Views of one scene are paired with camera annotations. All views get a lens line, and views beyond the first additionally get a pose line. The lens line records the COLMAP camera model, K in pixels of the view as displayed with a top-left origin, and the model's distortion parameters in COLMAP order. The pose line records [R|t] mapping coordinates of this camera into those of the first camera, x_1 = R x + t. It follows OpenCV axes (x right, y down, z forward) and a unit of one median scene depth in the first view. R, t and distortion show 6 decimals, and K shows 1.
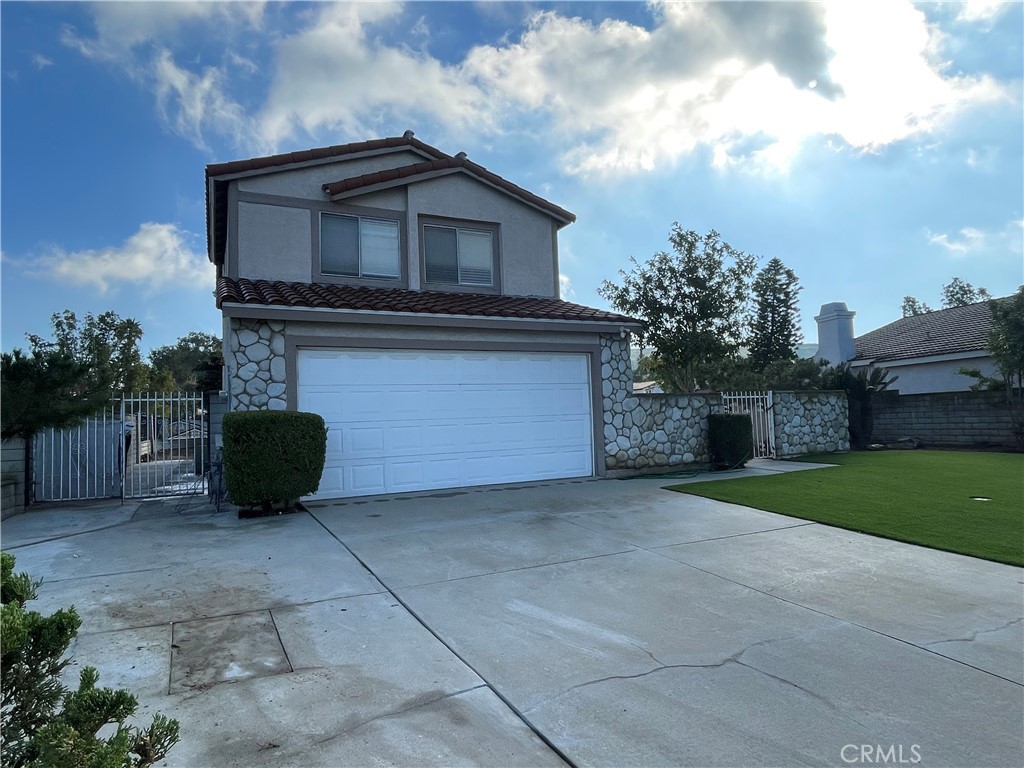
lens RADIAL K [[594.2, 0, 512.0], [0, 594.2, 383.2], [0, 0, 1]] dist [-0.002487, -0.000826]
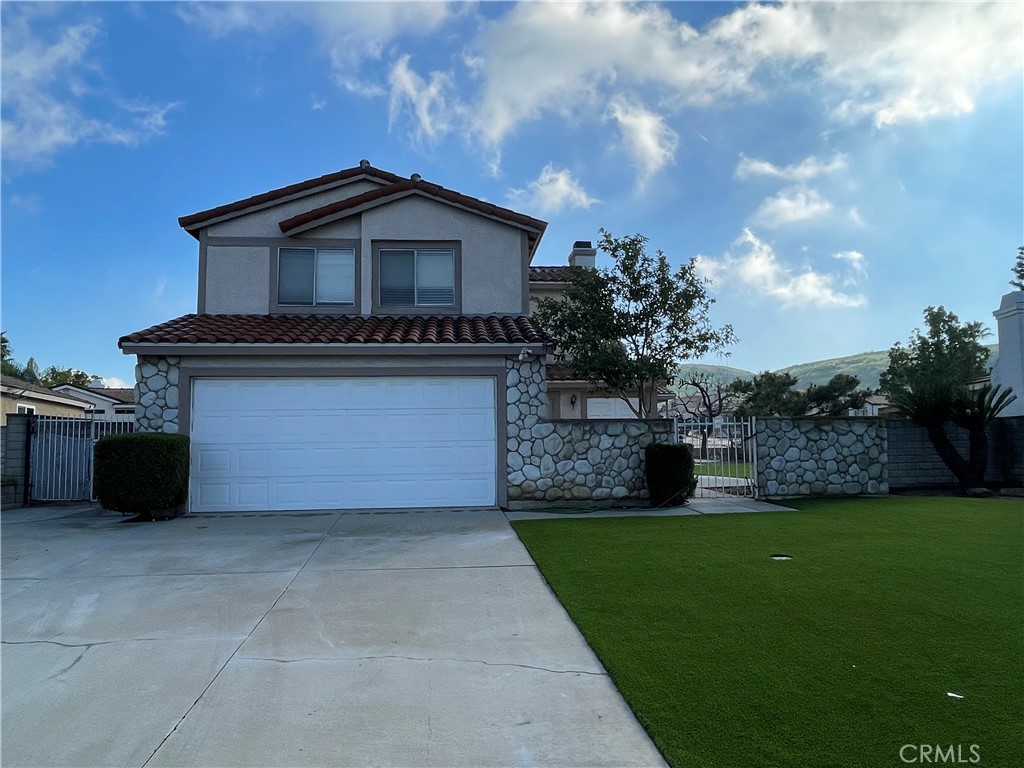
lens RADIAL K [[689.0, 0, 512.4], [0, 689.0, 385.1], [0, 0, 1]] dist [0.002861, -0.007535]
pose [[0.933587, -0.006042, -0.358300, 0.523682], [0.001346, 0.999910, -0.013355, -0.020569], [0.358349, 0.011986, 0.933511, -0.017033]]
